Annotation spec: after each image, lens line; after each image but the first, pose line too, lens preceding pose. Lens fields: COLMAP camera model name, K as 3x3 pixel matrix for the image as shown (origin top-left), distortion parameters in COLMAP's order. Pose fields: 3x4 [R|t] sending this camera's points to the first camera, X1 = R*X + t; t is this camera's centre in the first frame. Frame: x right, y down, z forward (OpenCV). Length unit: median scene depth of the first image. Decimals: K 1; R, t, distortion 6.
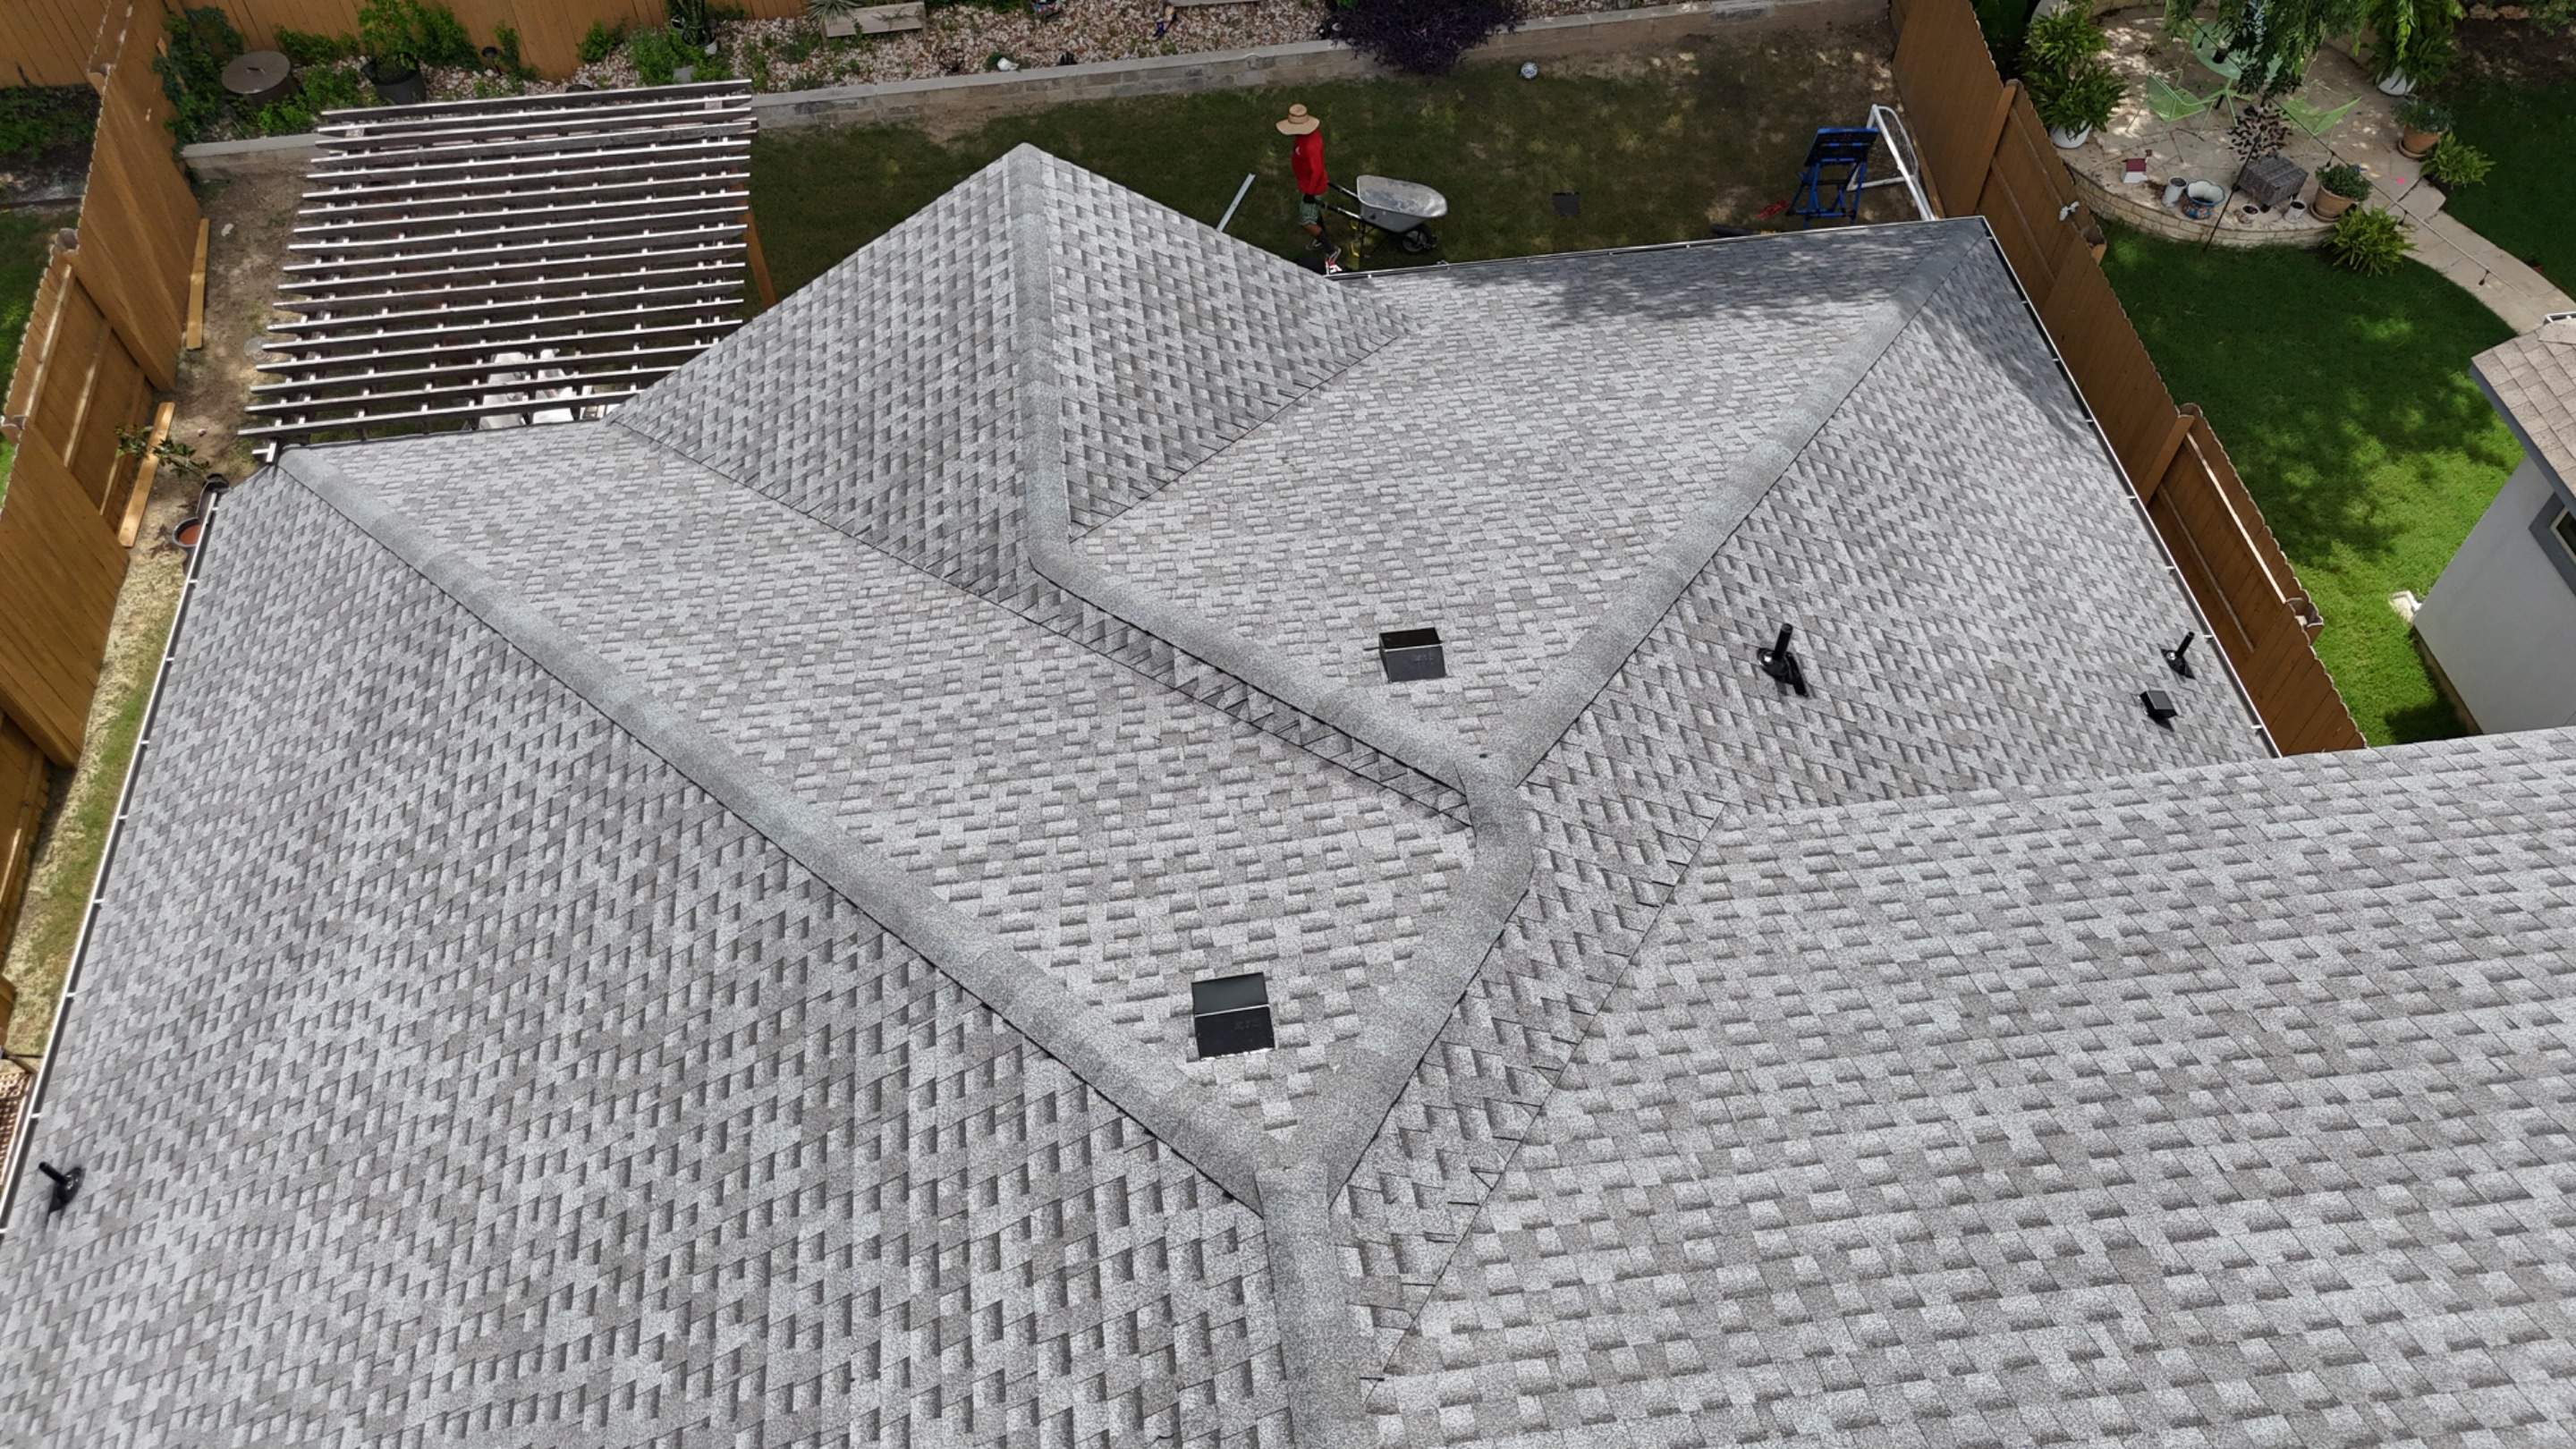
lens RADIAL K [[1894.1, 0, 1293.6], [0, 1894.1, 731.9], [0, 0, 1]] dist [0.077902, -0.075168]
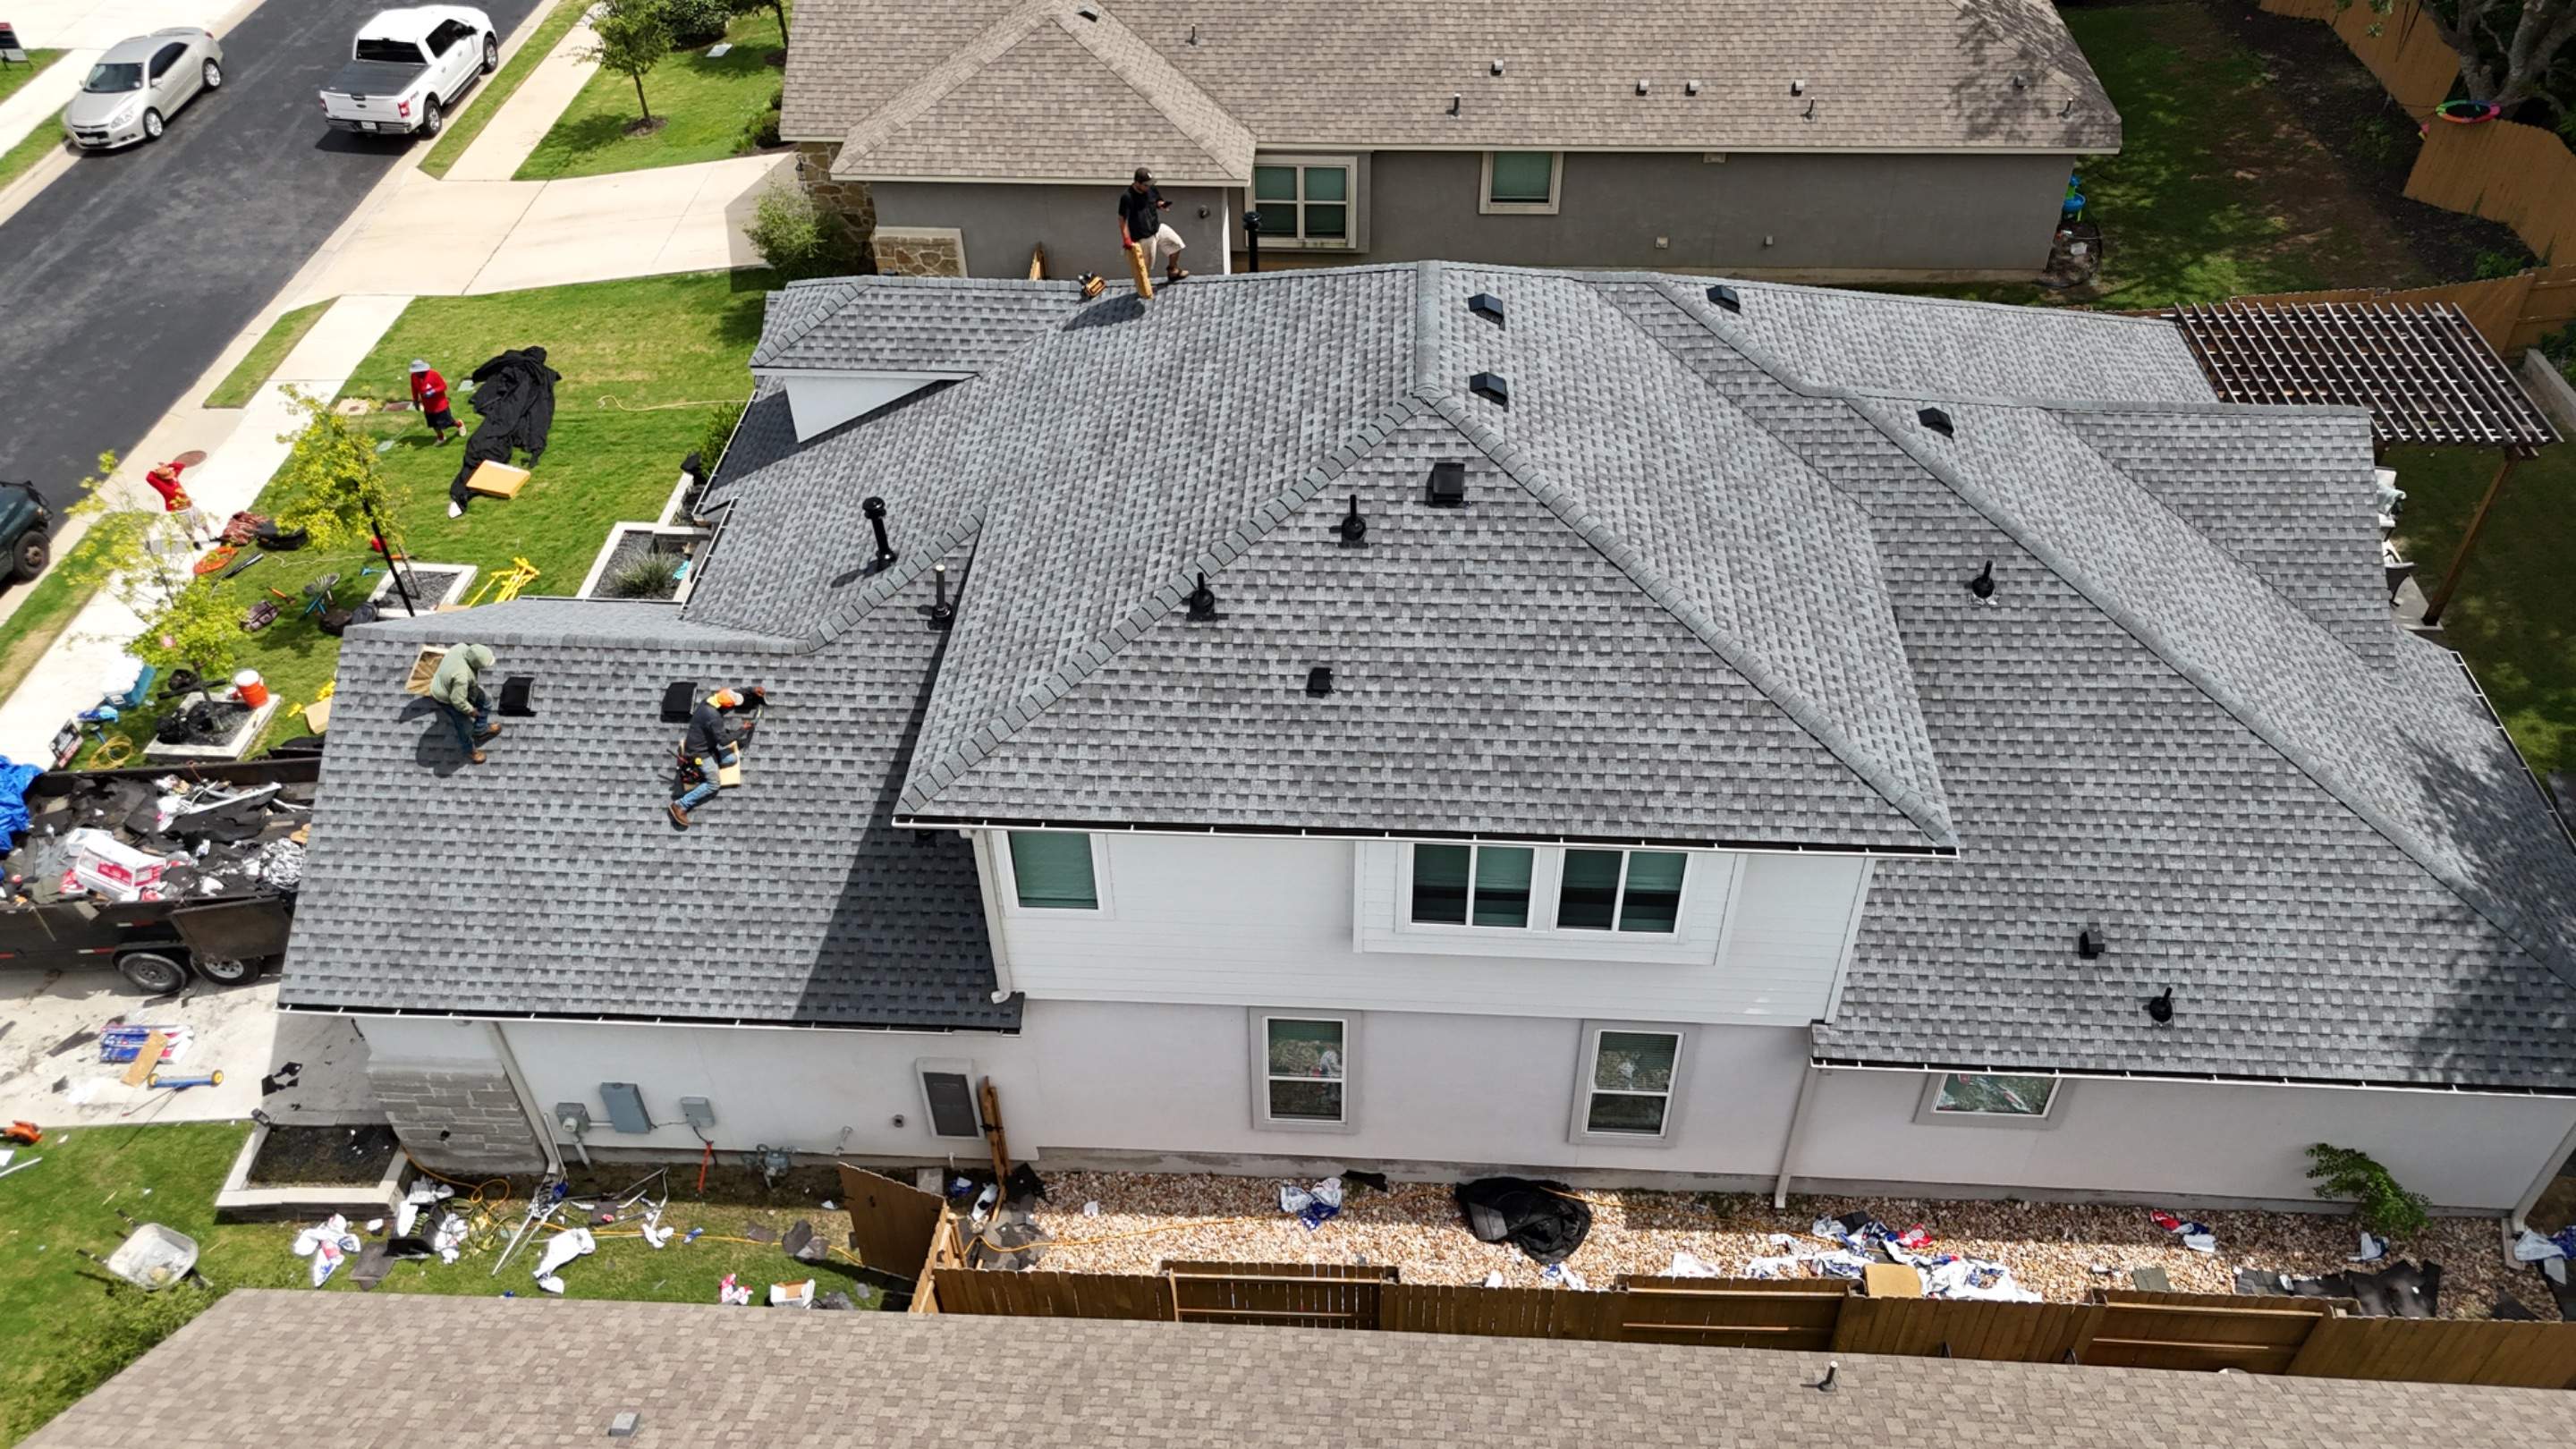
lens RADIAL K [[1894.1, 0, 1292.1], [0, 1894.1, 721.3], [0, 0, 1]] dist [0.077902, -0.075168]
pose [[-0.180862, 0.666443, -0.723286, 2.160879], [-0.776941, 0.354102, 0.520552, -0.522130], [0.603035, 0.656099, 0.453743, -0.282348]]
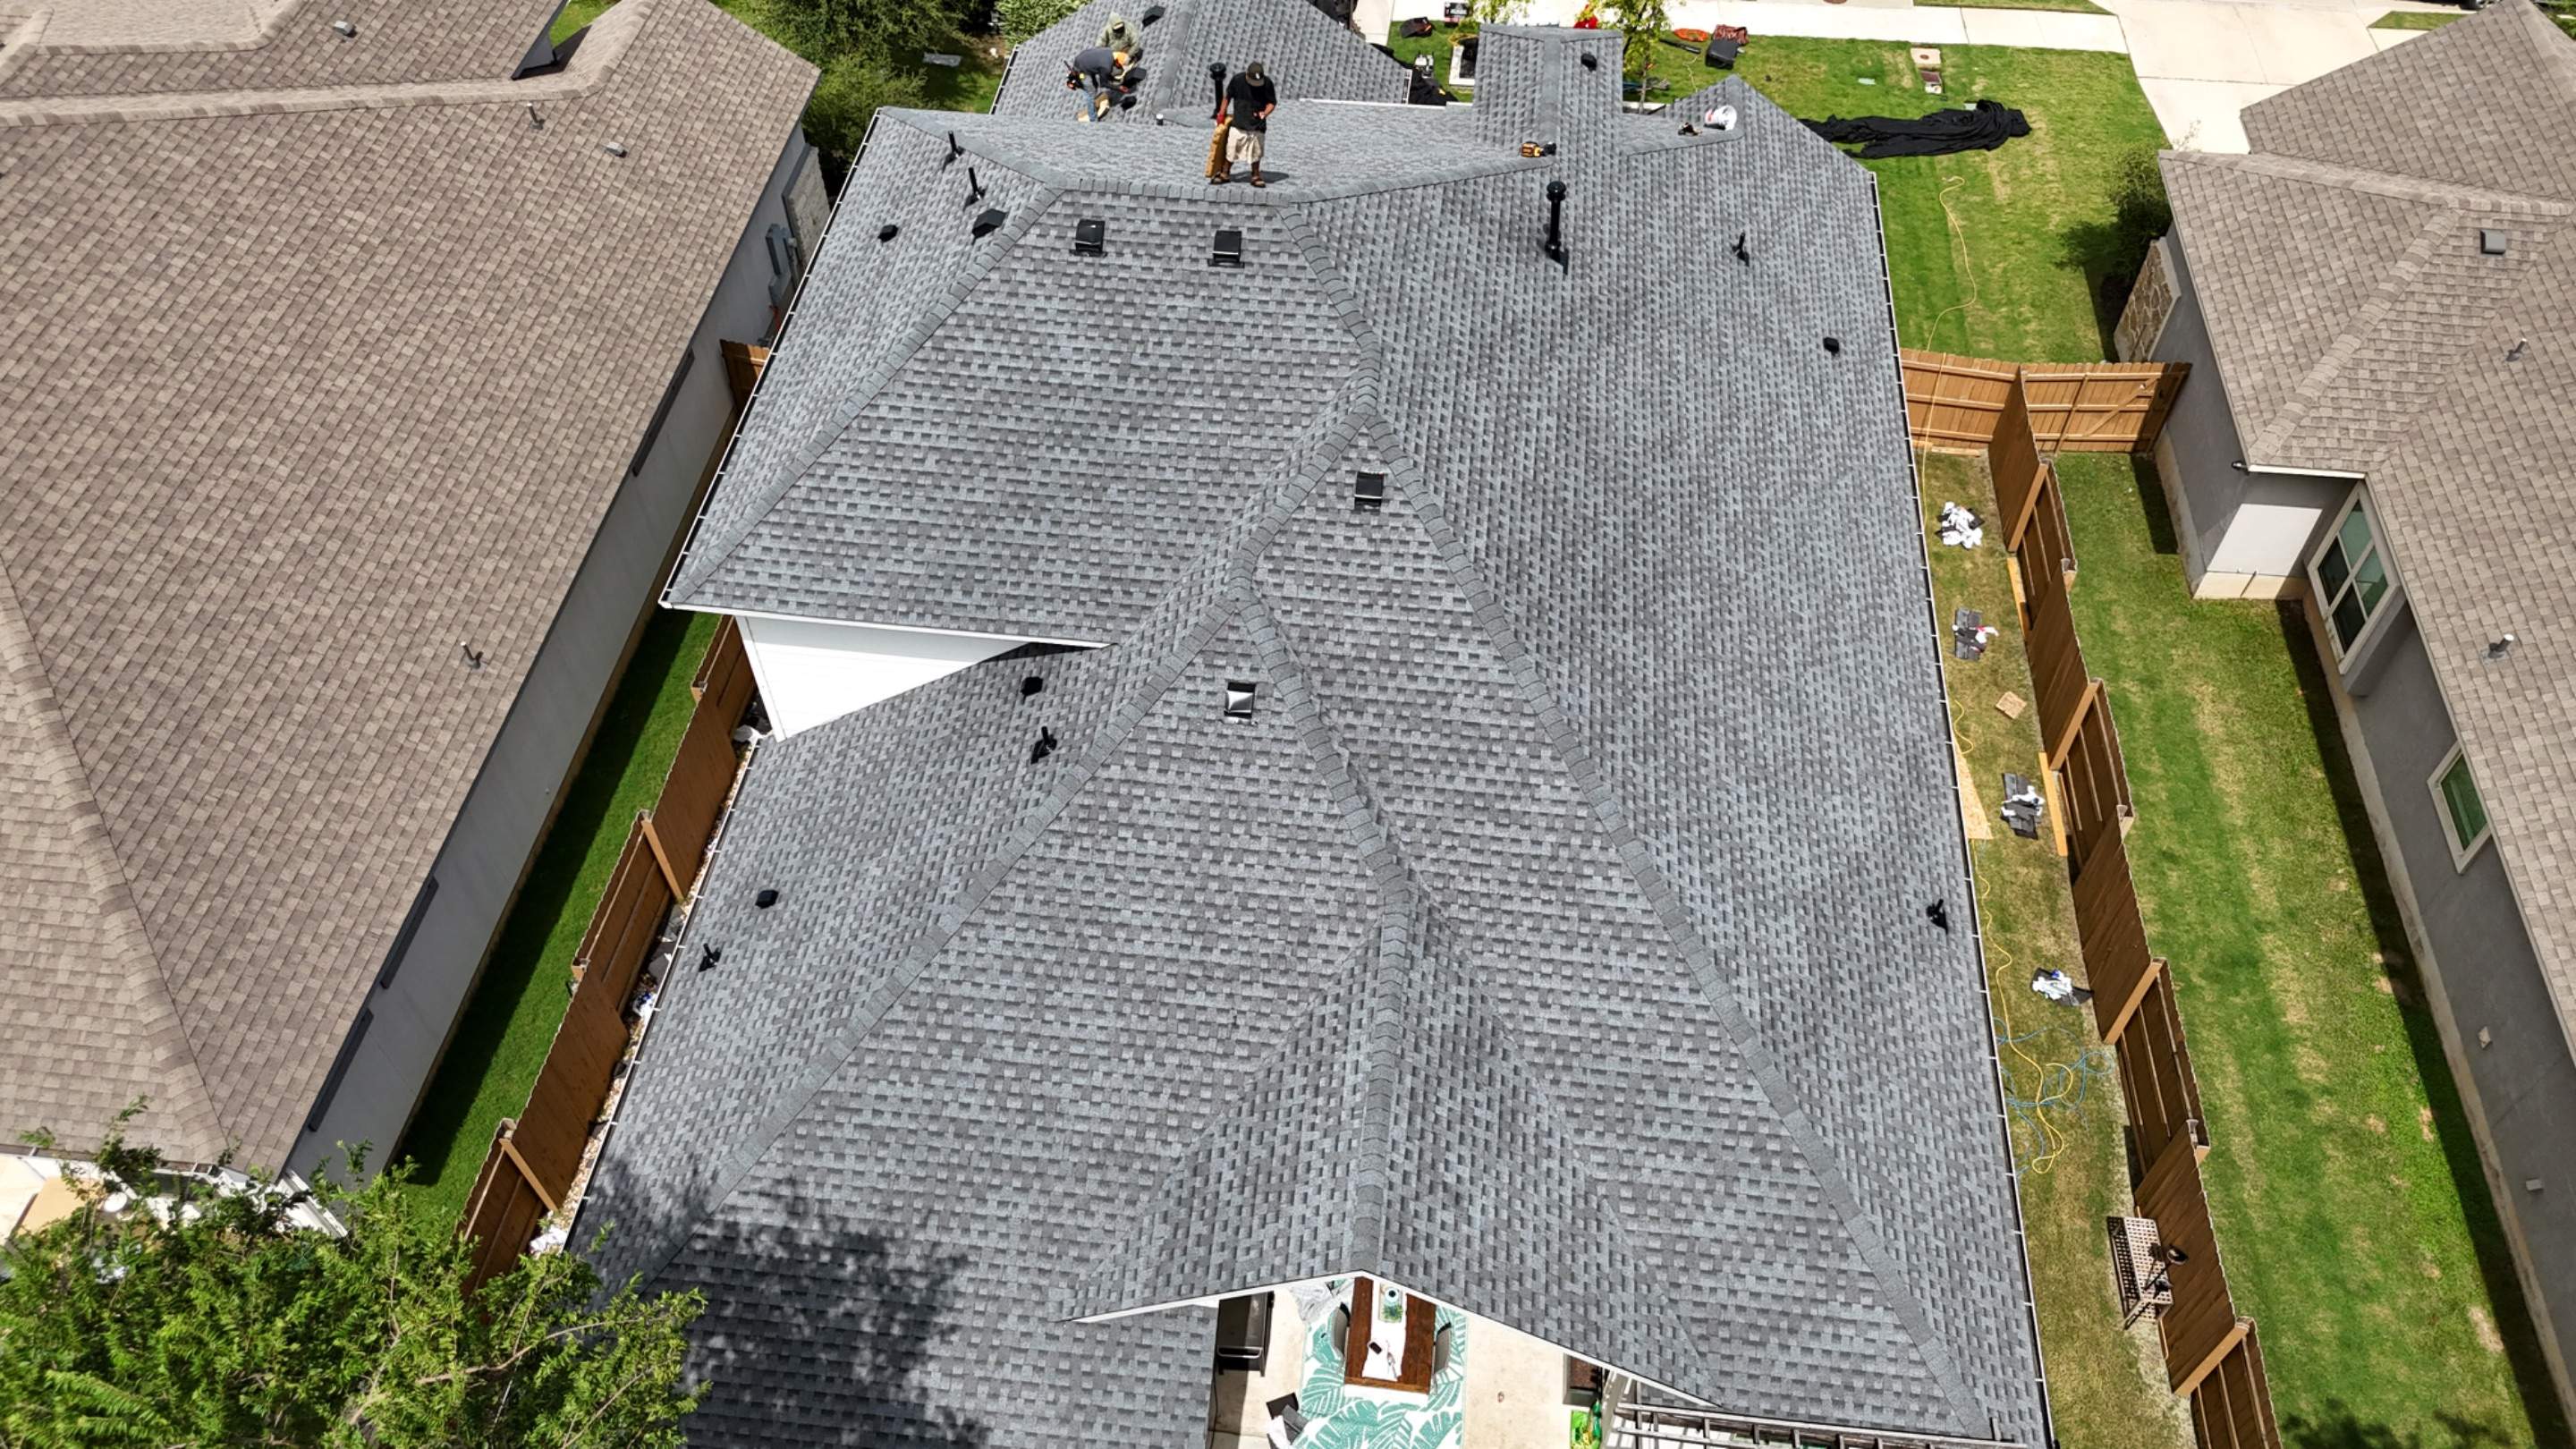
lens RADIAL K [[1894.1, 0, 1290.2], [0, 1894.1, 725.7], [0, 0, 1]] dist [0.077902, -0.075168]
pose [[-0.971534, -0.173273, 0.161546, -0.342307], [0.197570, -0.216363, 0.956114, -2.083386], [-0.130717, 0.960814, 0.244437, 0.522194]]
